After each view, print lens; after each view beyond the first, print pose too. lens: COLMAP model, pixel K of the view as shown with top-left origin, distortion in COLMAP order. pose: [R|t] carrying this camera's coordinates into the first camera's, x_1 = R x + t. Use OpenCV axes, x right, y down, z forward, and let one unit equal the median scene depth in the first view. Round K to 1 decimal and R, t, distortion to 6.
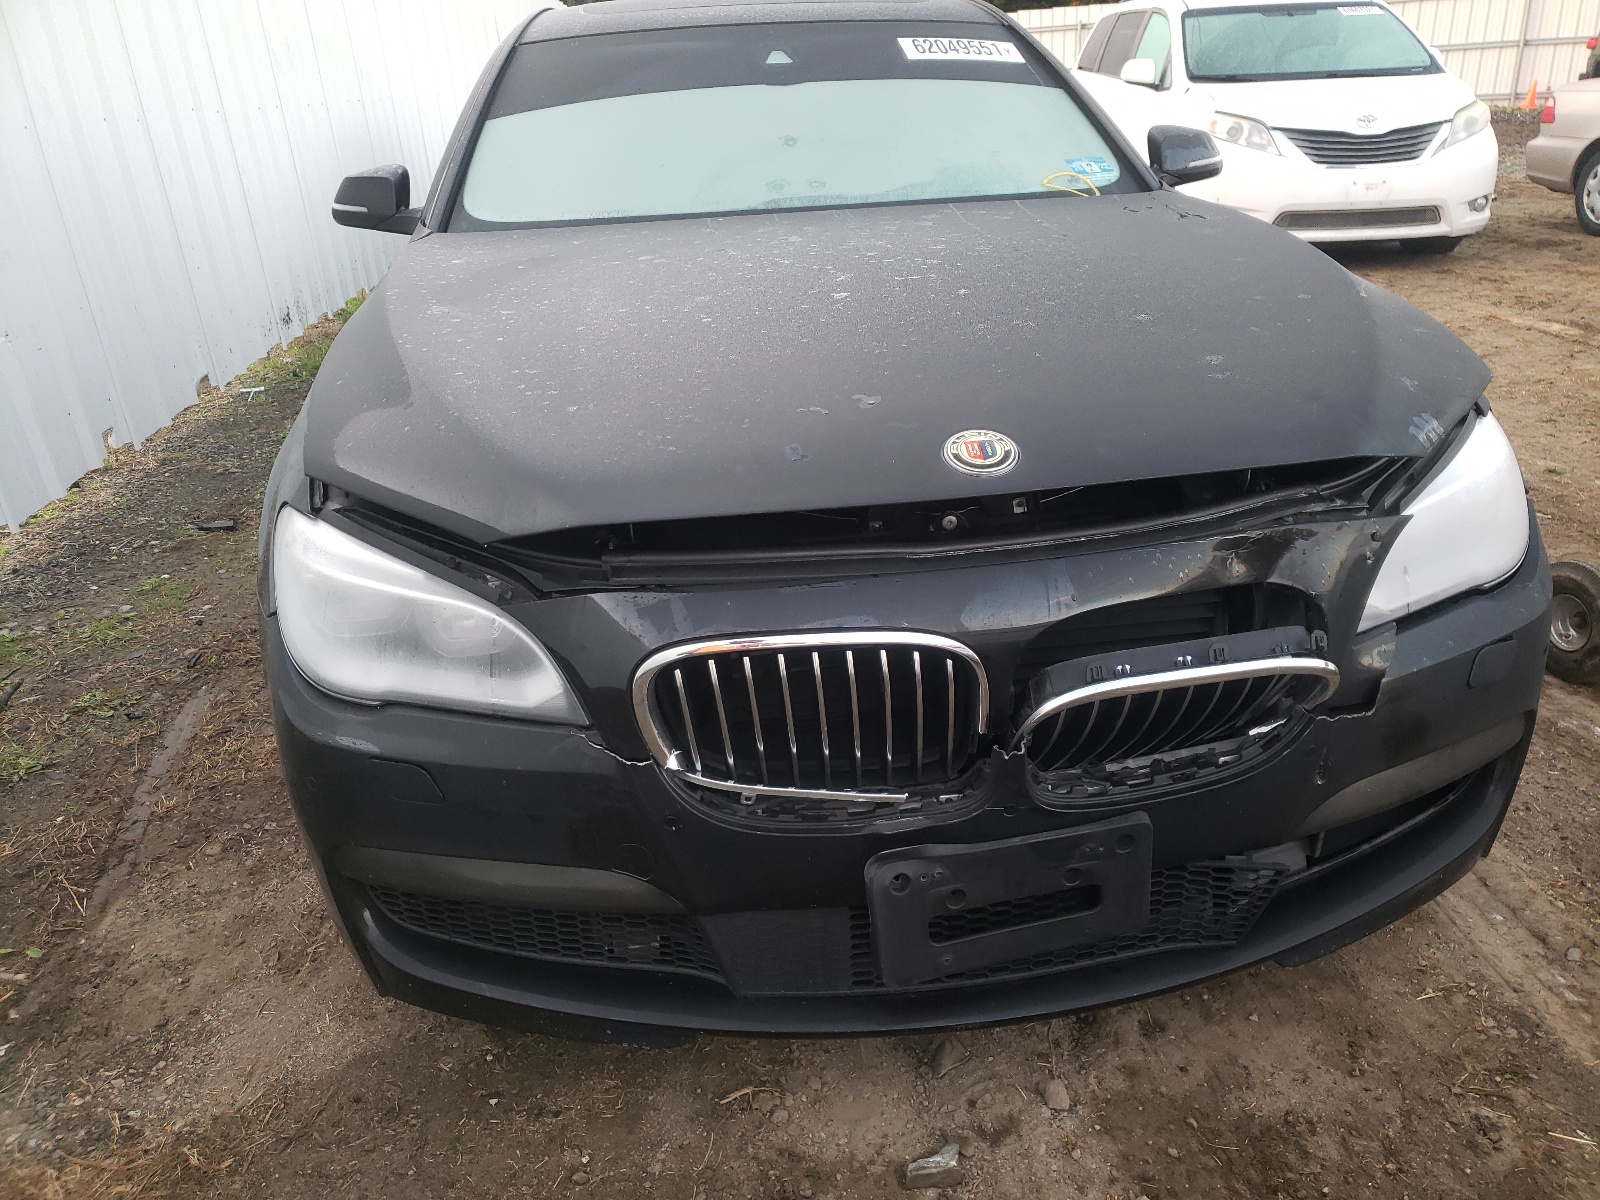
lens RADIAL K [[1331.4, 0, 800.0], [0, 1331.4, 600.0], [0, 0, 1]] dist [0.017491, 0.004591]
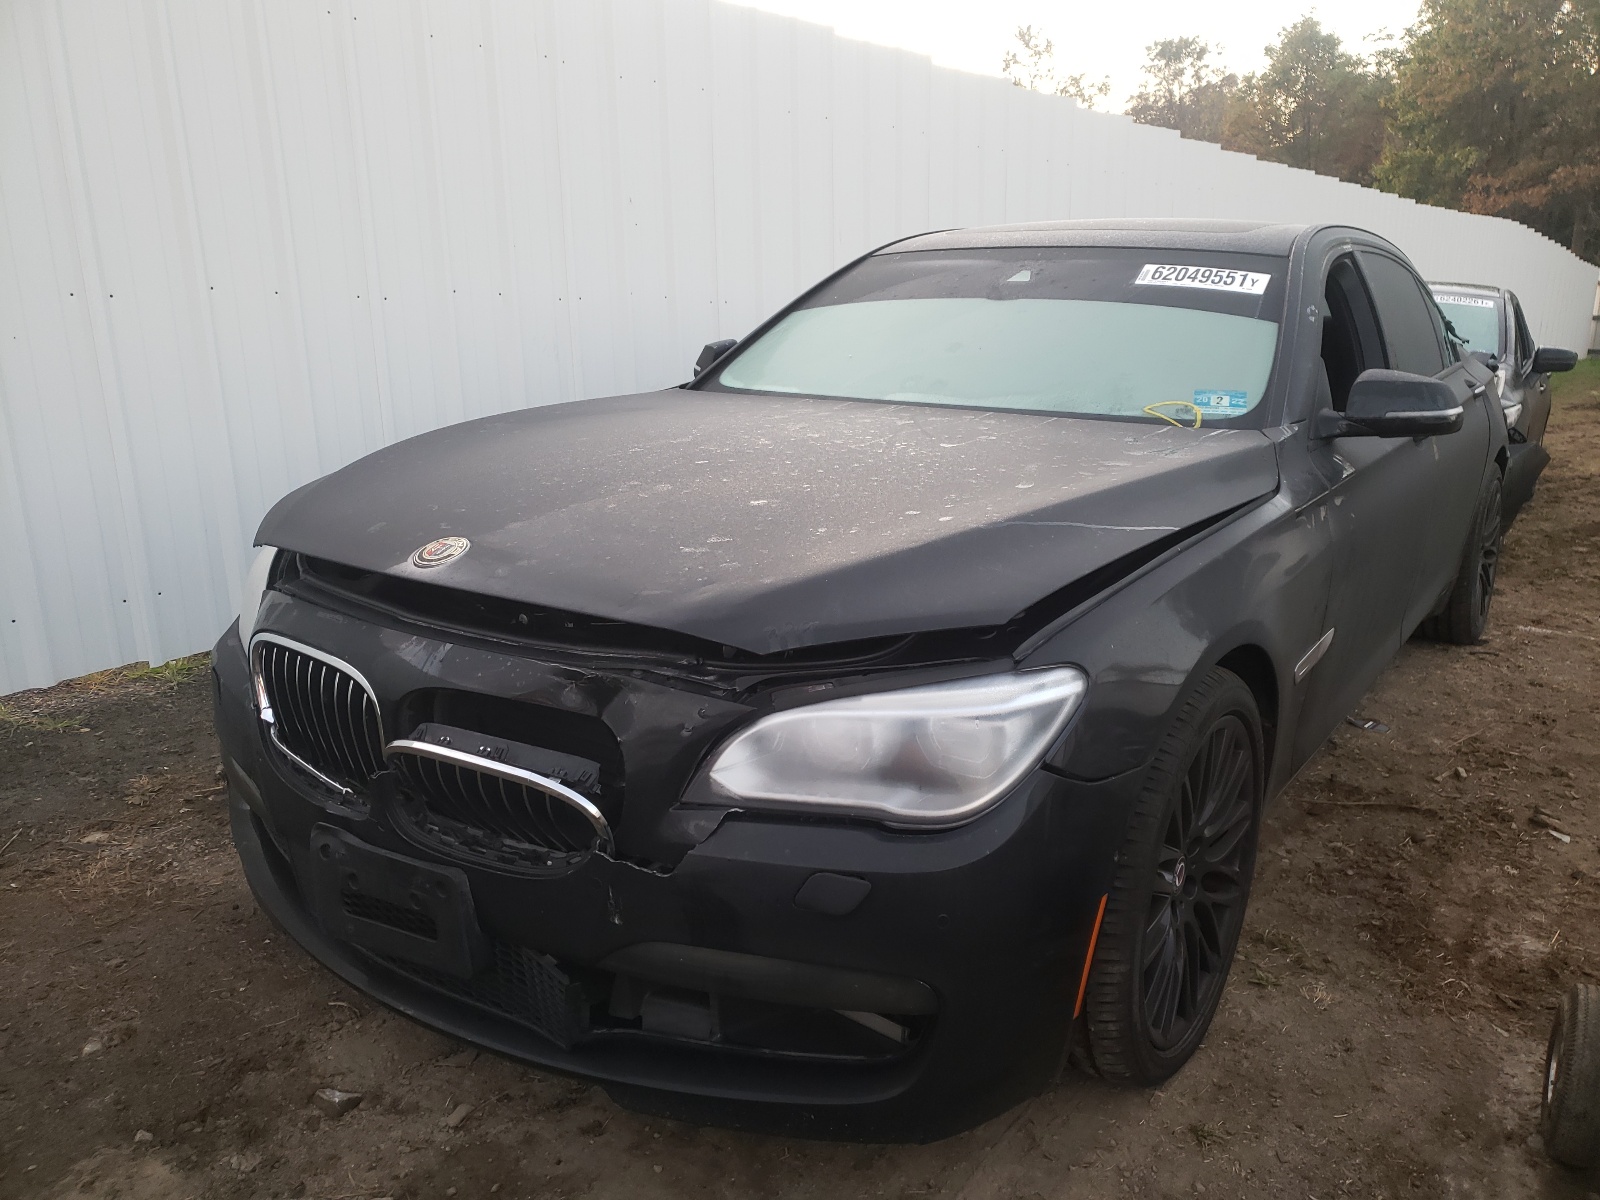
lens RADIAL K [[1331.4, 0, 800.0], [0, 1331.4, 600.0], [0, 0, 1]] dist [0.017491, 0.004591]
pose [[0.708694, 0.211866, -0.672953, 1.190930], [-0.305640, 0.951889, -0.022189, -0.134685], [0.635876, 0.221406, 0.739352, 0.245840]]
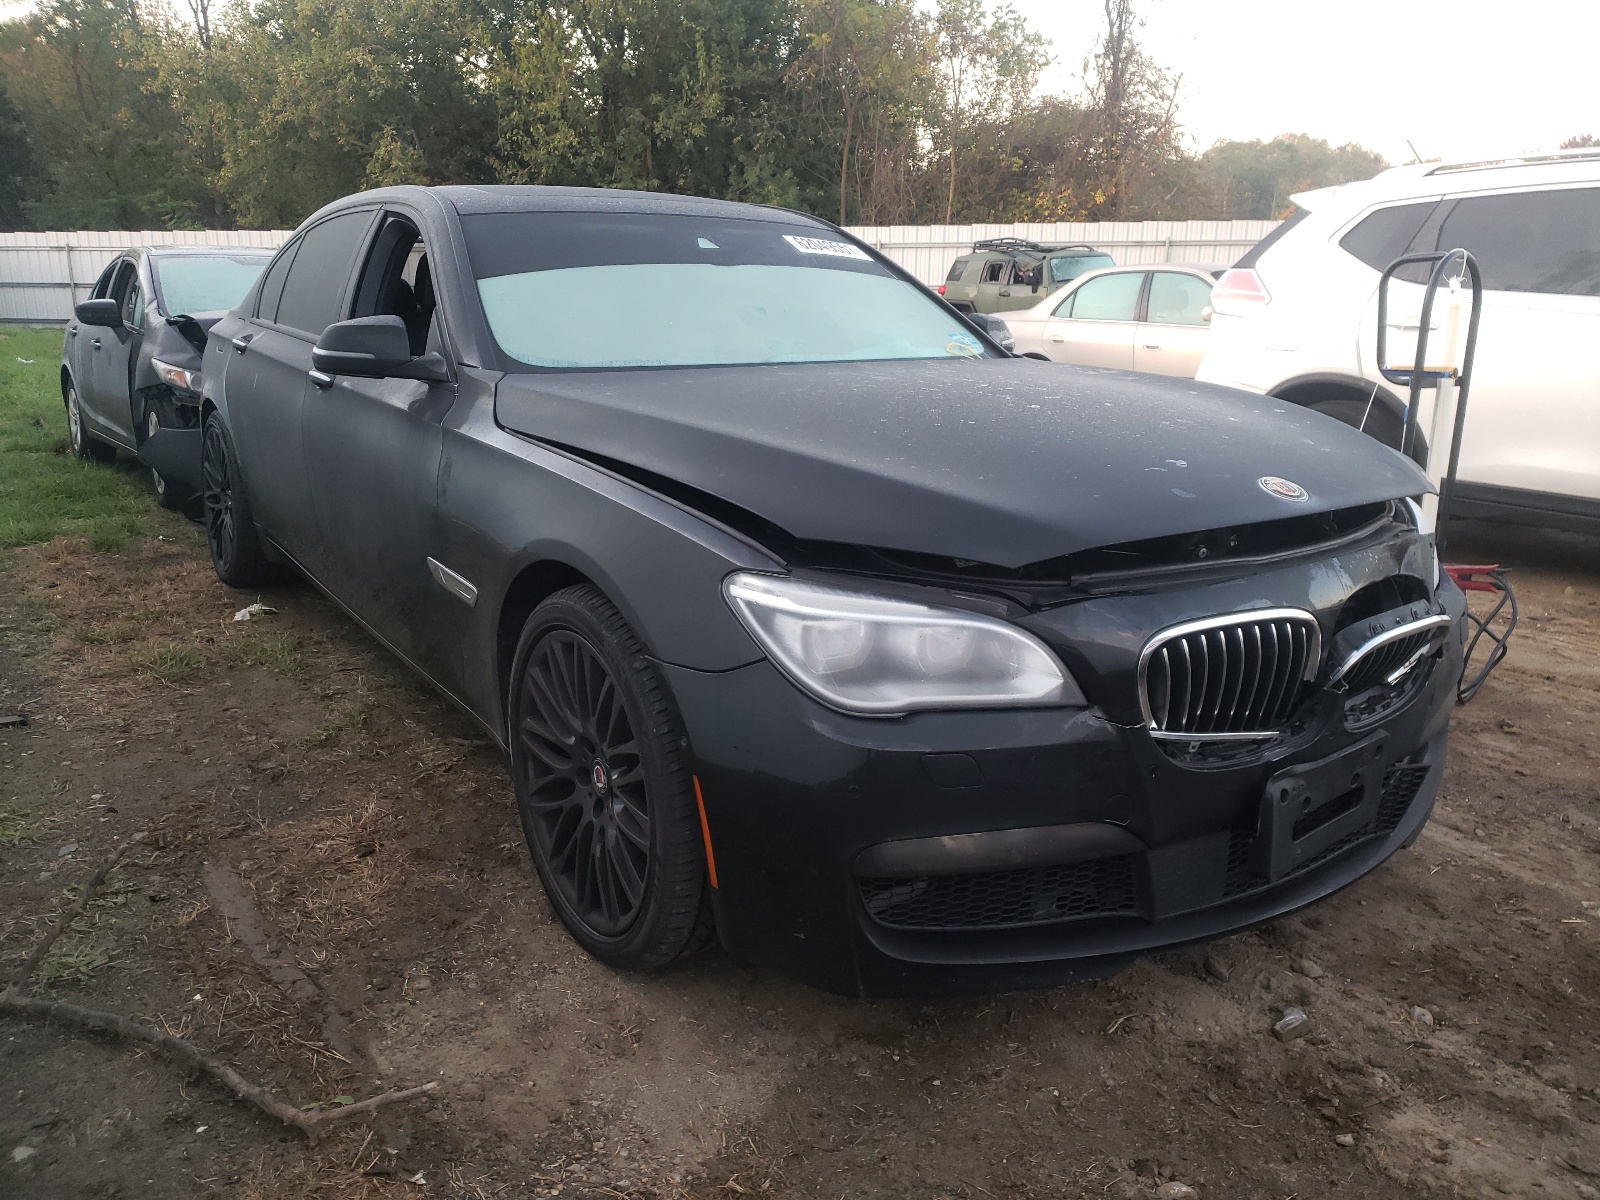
lens RADIAL K [[1357.6, 0, 800.0], [0, 1357.6, 600.0], [0, 0, 1]] dist [0.006996, 0.007252]
pose [[0.874096, -0.057911, 0.482289, -0.974239], [0.136712, 0.982063, -0.129854, 0.120358], [-0.466118, 0.179439, 0.866334, -0.023262]]
